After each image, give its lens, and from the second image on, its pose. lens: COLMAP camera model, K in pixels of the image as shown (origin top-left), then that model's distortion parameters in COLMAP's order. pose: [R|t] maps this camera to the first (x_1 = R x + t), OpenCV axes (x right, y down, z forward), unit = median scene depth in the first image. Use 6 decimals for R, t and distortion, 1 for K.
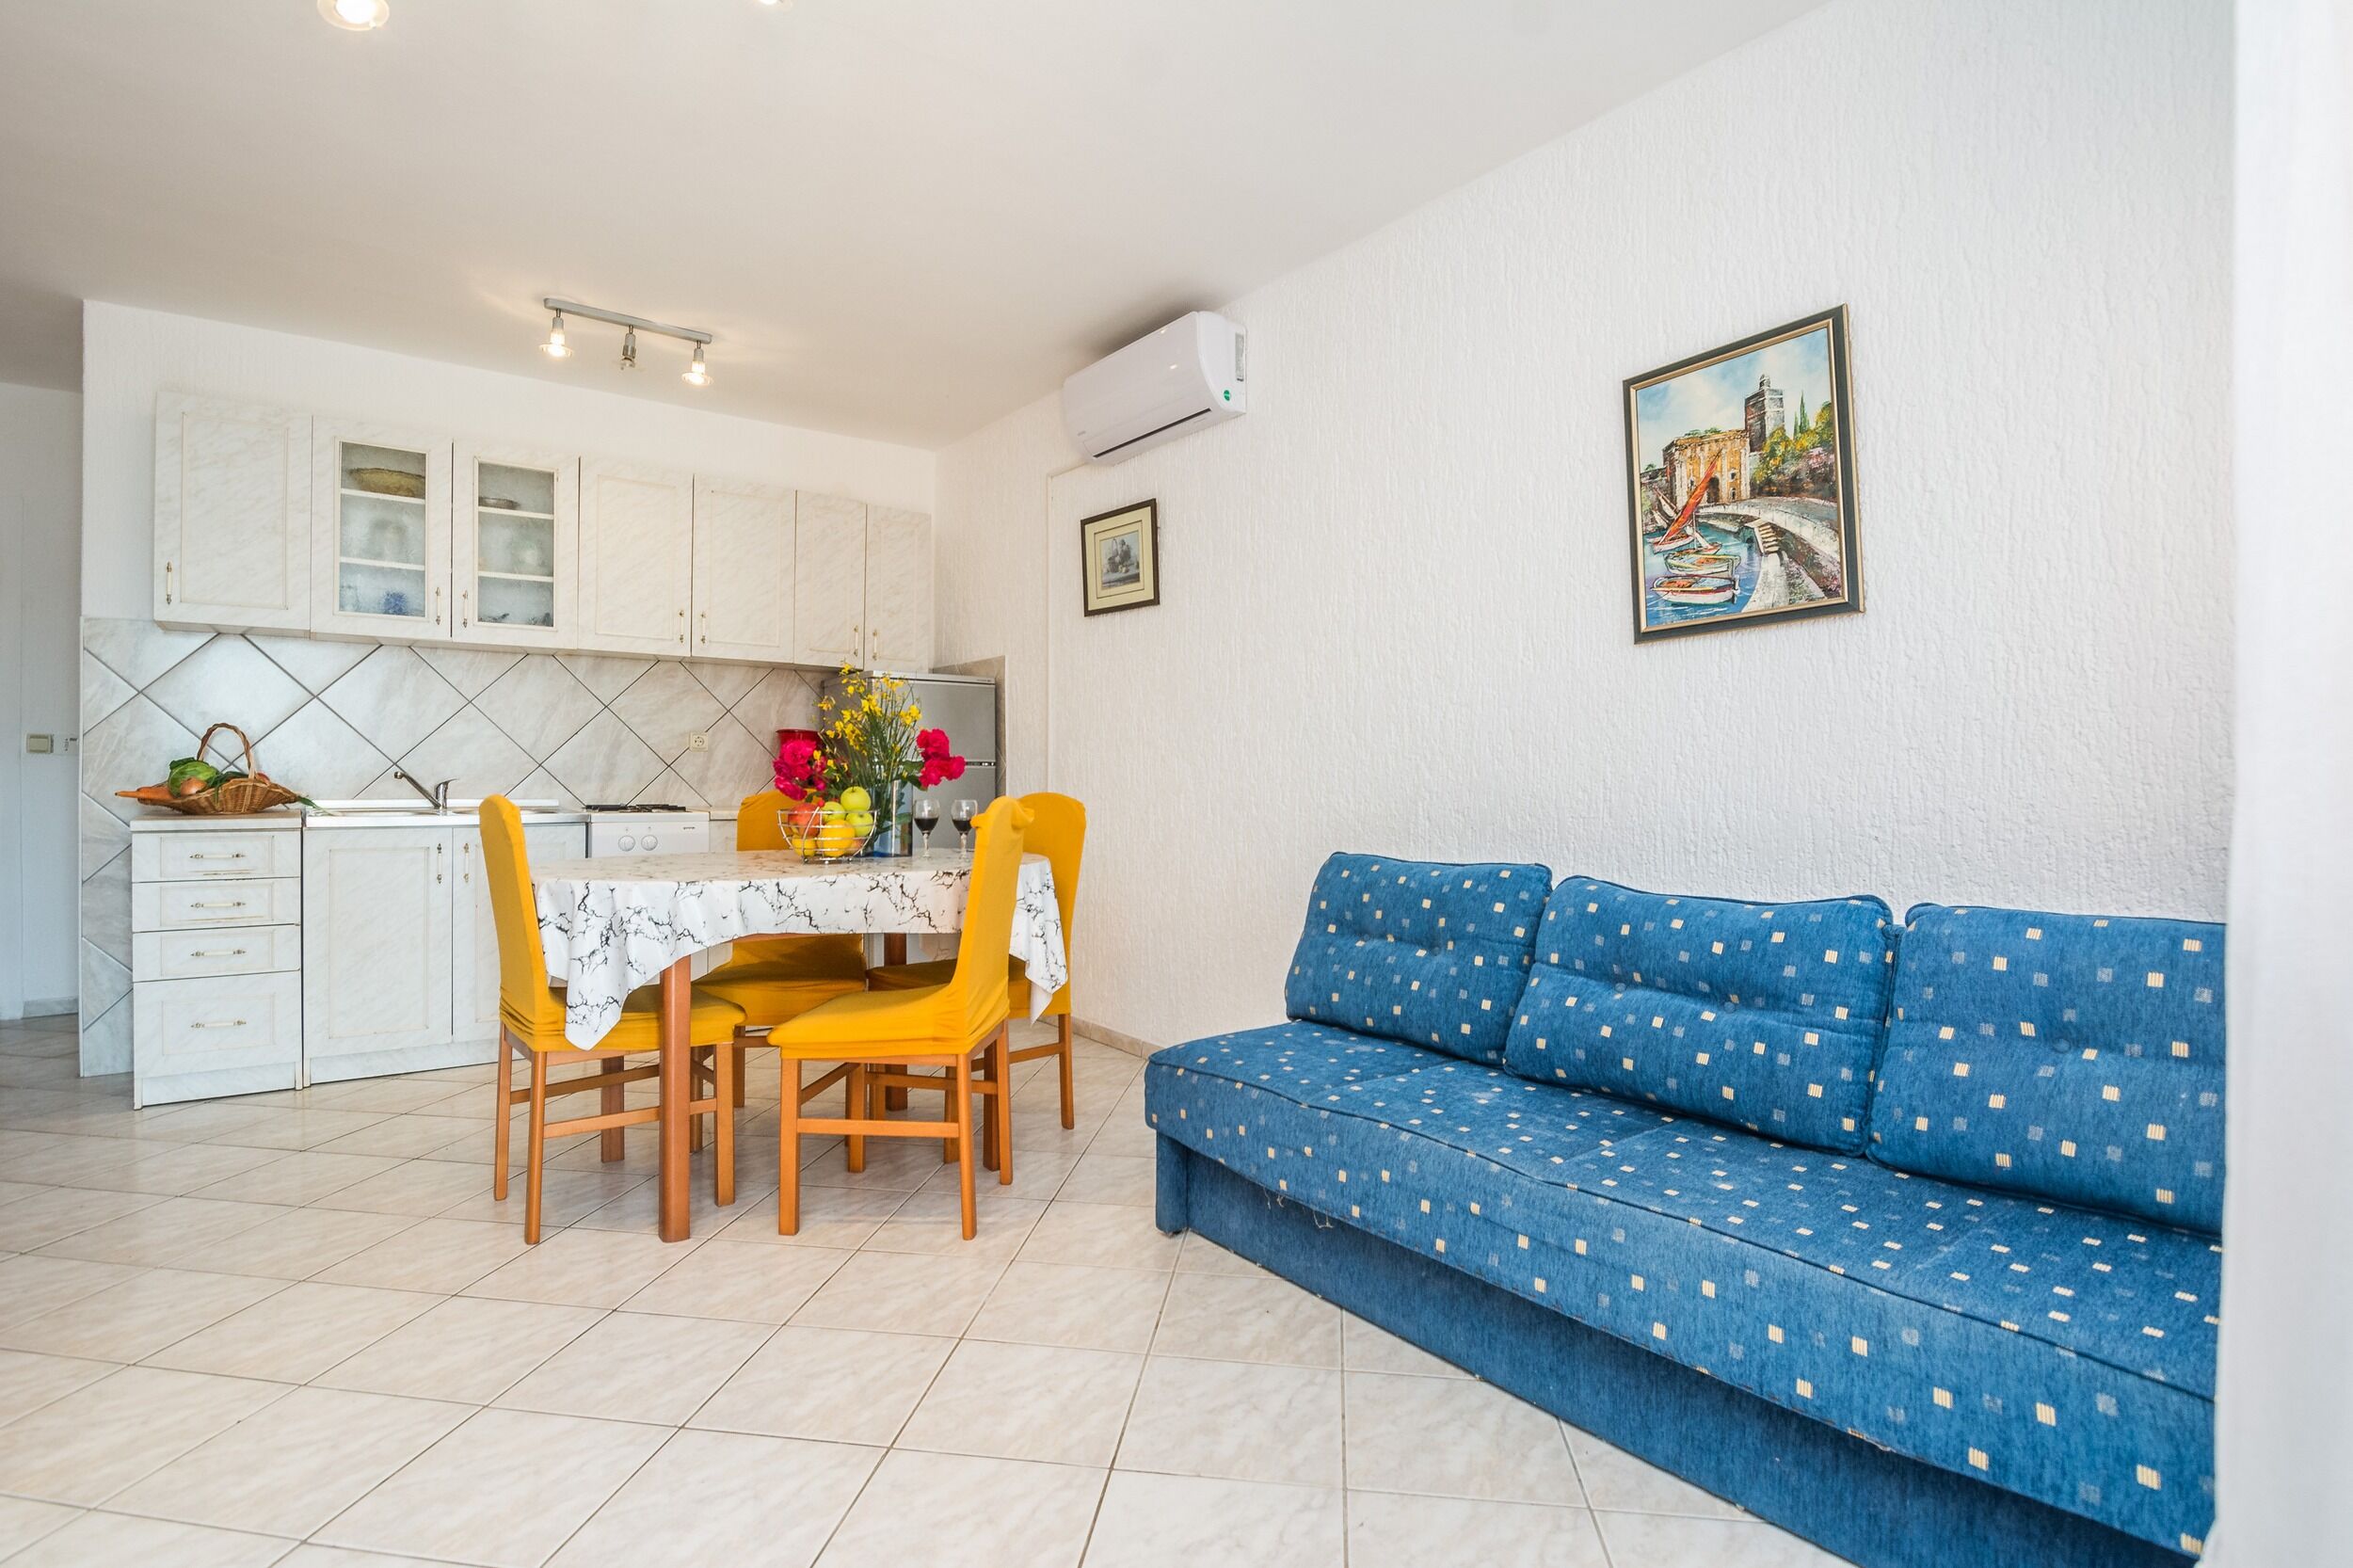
lens RADIAL K [[1197.7, 0, 1169.4], [0, 1197.7, 771.4], [0, 0, 1]] dist [-0.002524, -0.003950]
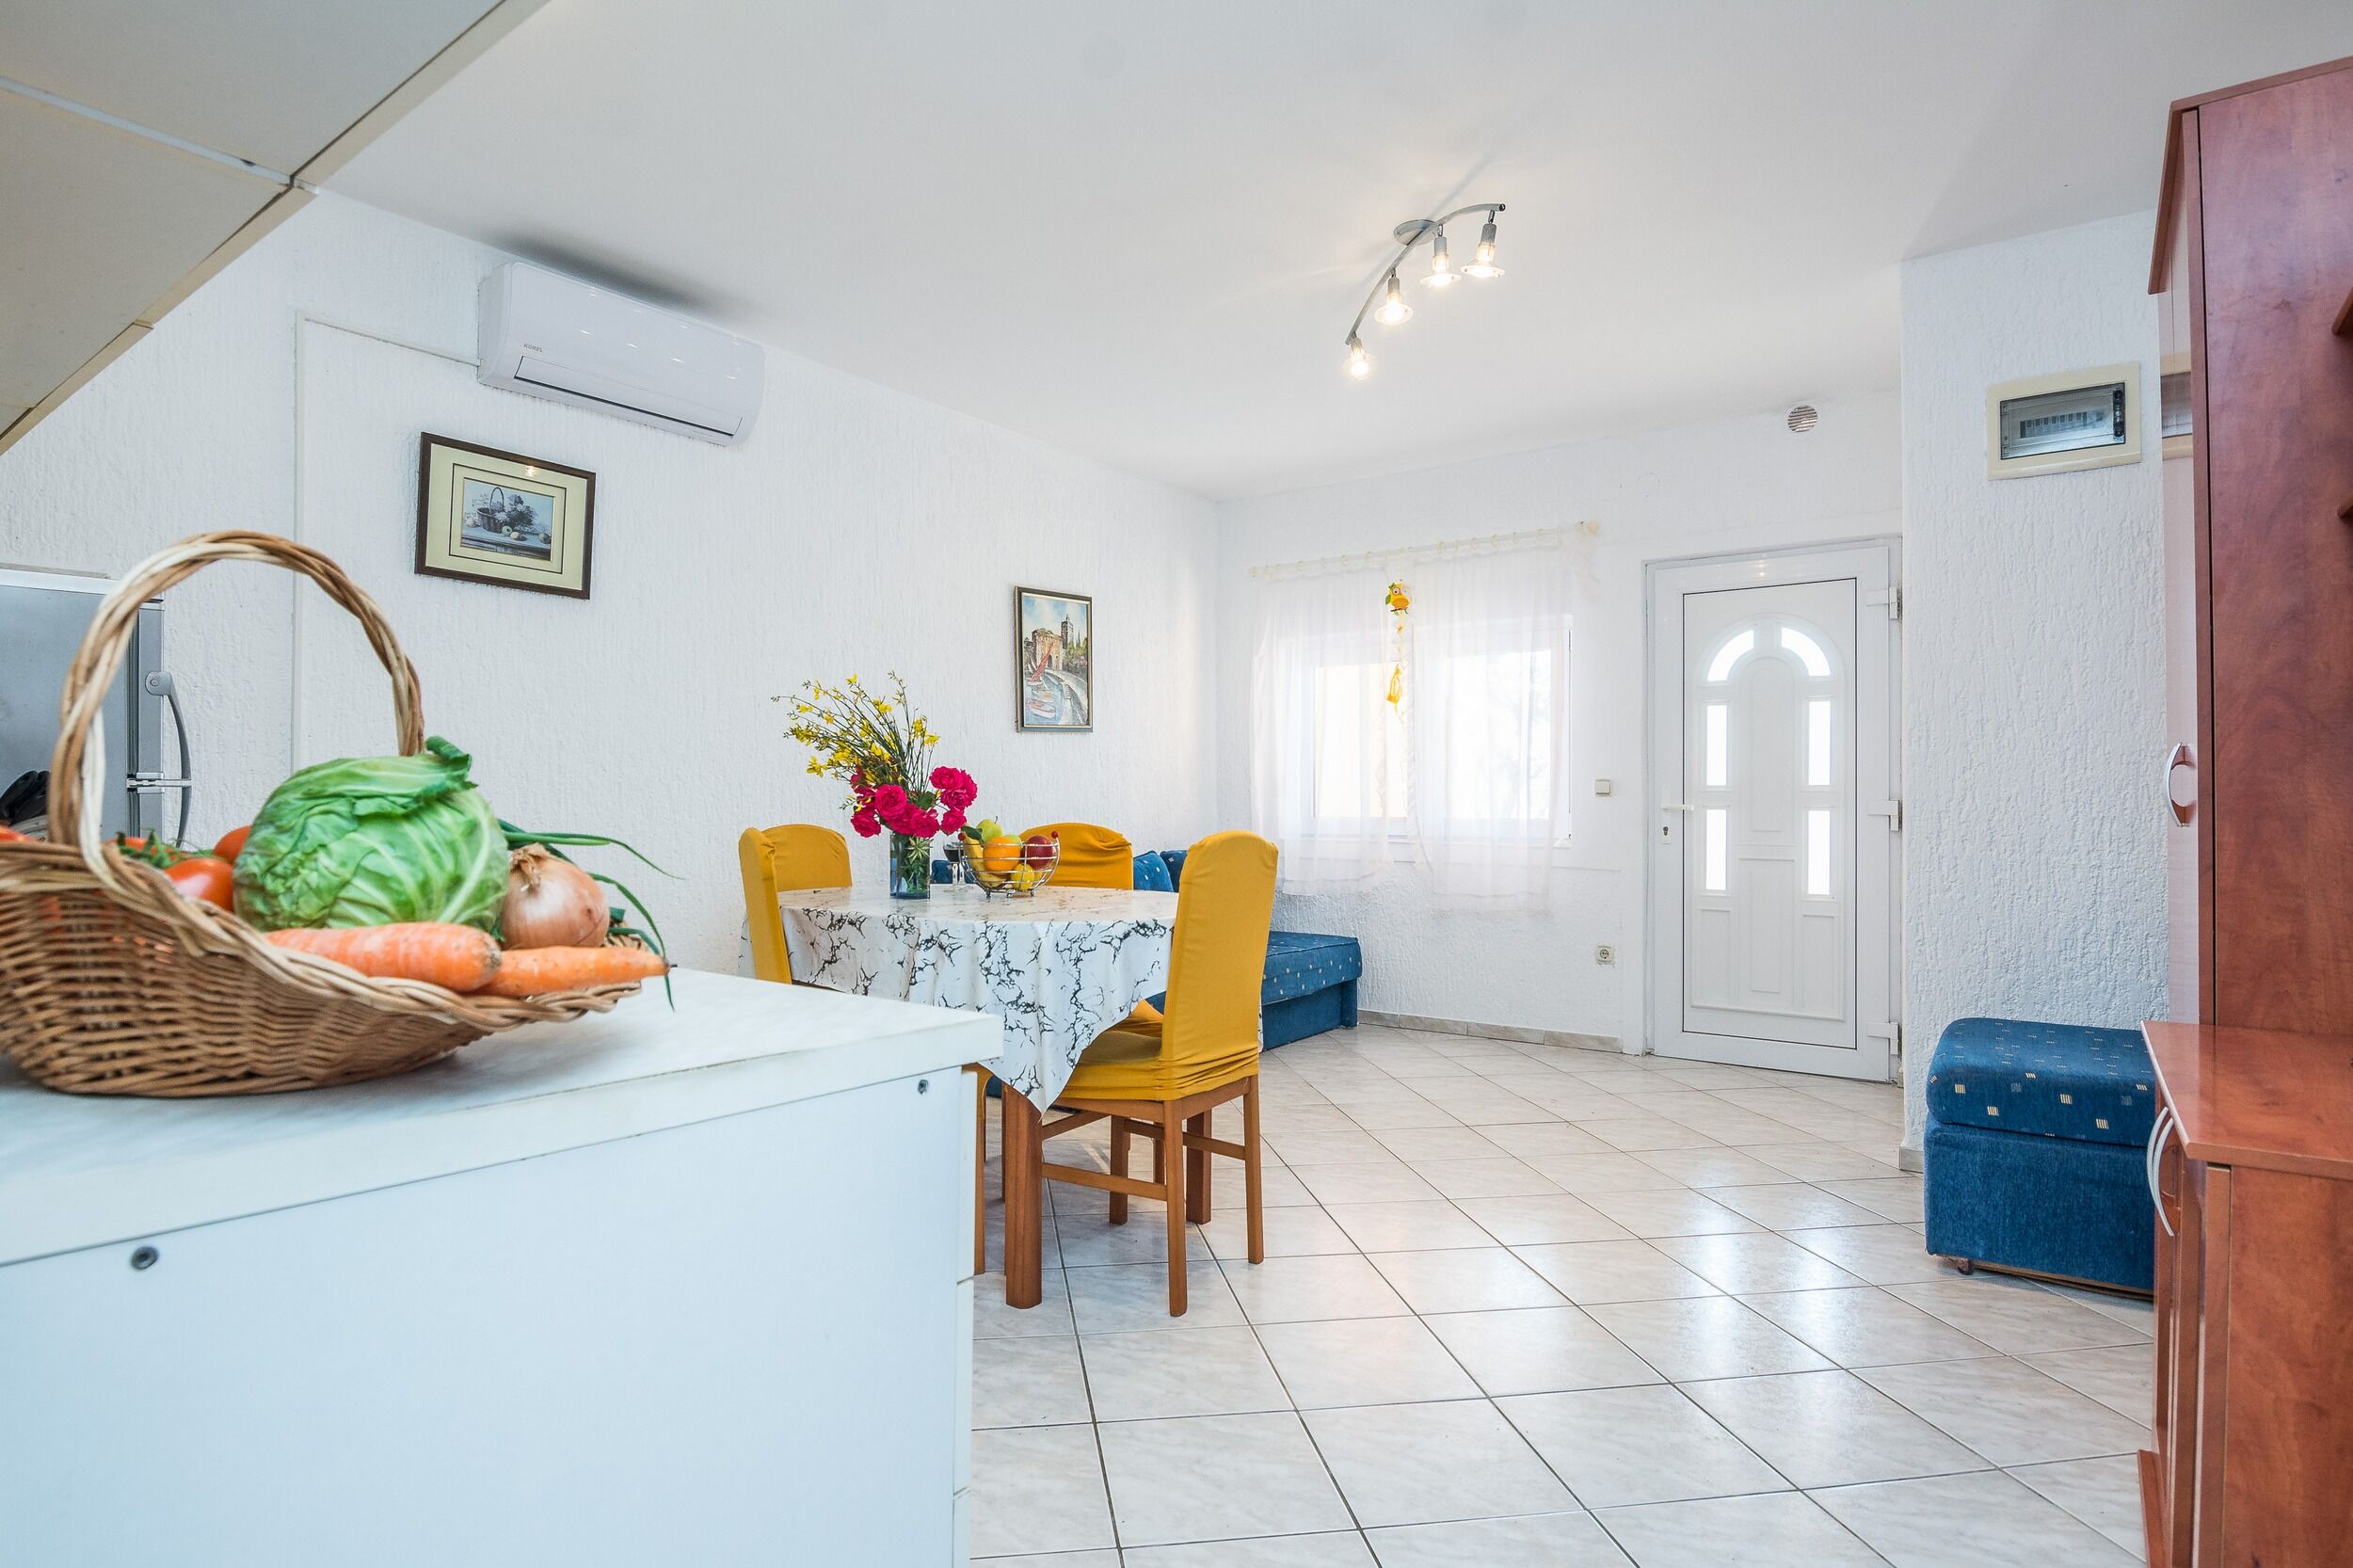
lens RADIAL K [[1197.7, 0, 1126.6], [0, 1197.7, 792.5], [0, 0, 1]] dist [-0.002524, -0.003950]
pose [[-0.280630, -0.000162, 0.959816, -1.471672], [-0.010550, 0.999940, -0.002916, -0.010644], [-0.959758, -0.010945, -0.280615, 1.405780]]
